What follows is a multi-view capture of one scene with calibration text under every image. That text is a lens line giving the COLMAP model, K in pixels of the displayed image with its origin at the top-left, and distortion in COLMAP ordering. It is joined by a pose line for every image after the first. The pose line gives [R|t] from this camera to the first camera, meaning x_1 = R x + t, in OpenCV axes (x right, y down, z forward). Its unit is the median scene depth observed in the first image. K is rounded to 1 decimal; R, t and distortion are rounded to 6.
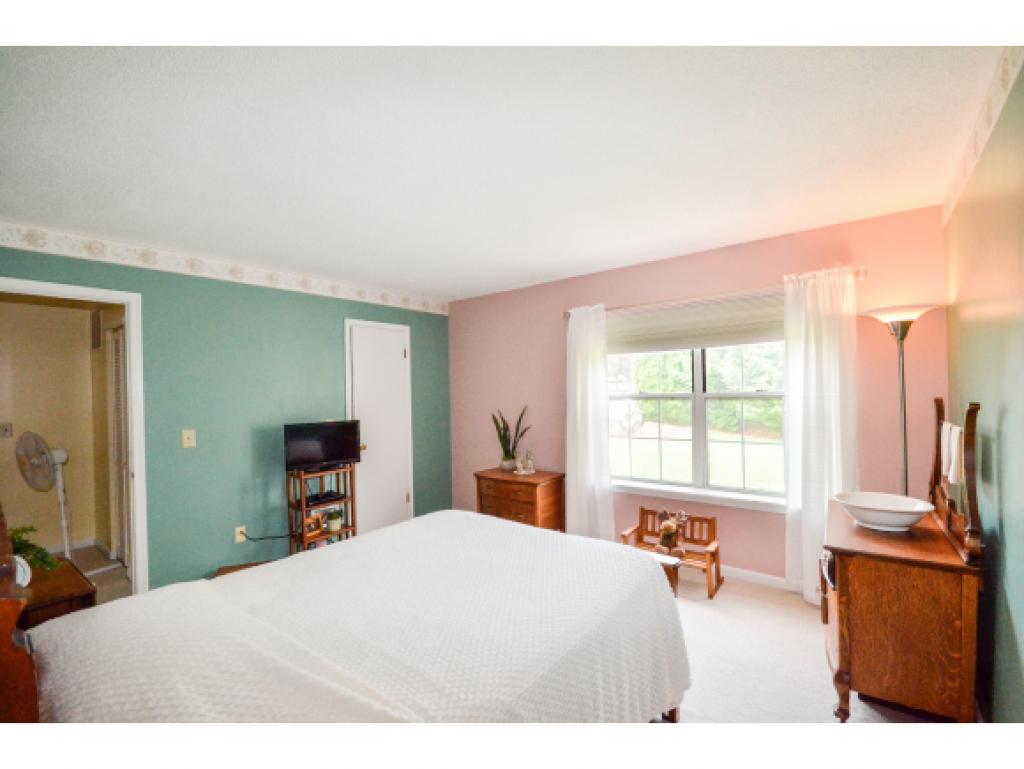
lens RADIAL K [[448.9, 0, 503.7], [0, 448.9, 388.9], [0, 0, 1]] dist [-0.000431, -0.000219]
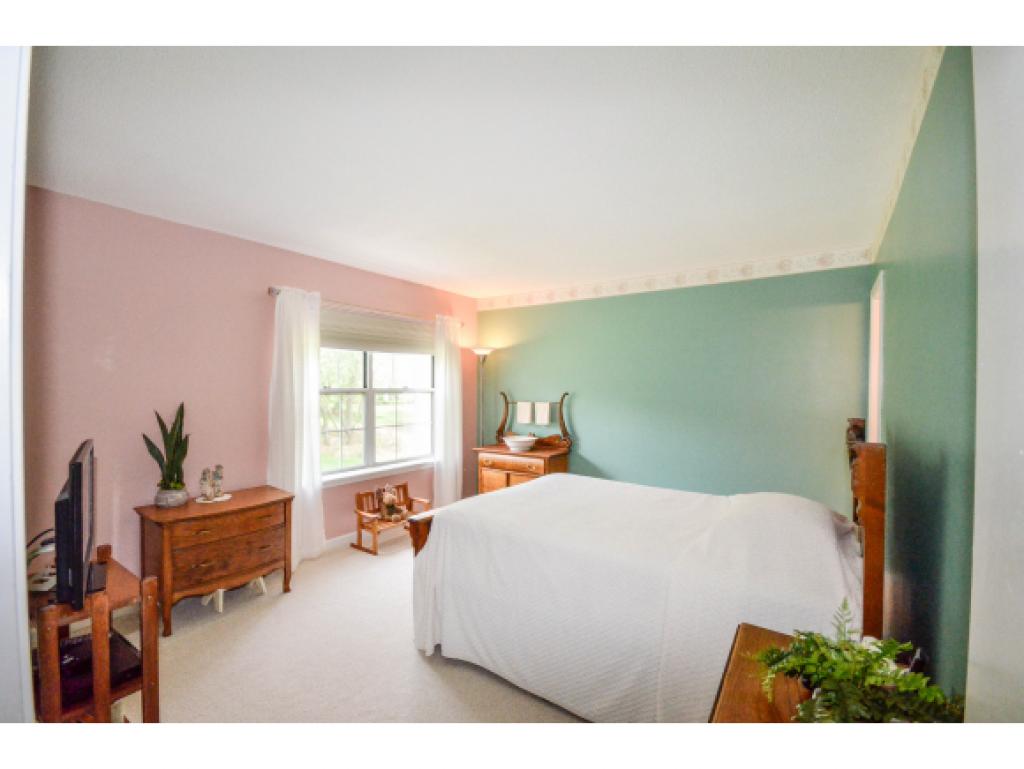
lens RADIAL K [[448.9, 0, 503.7], [0, 448.9, 388.9], [0, 0, 1]] dist [-0.000431, -0.000219]
pose [[-0.044485, 0.020095, 0.998808, -0.770220], [-0.010658, 0.999731, -0.020588, 0.030320], [-0.998953, -0.011561, -0.044259, 0.683087]]
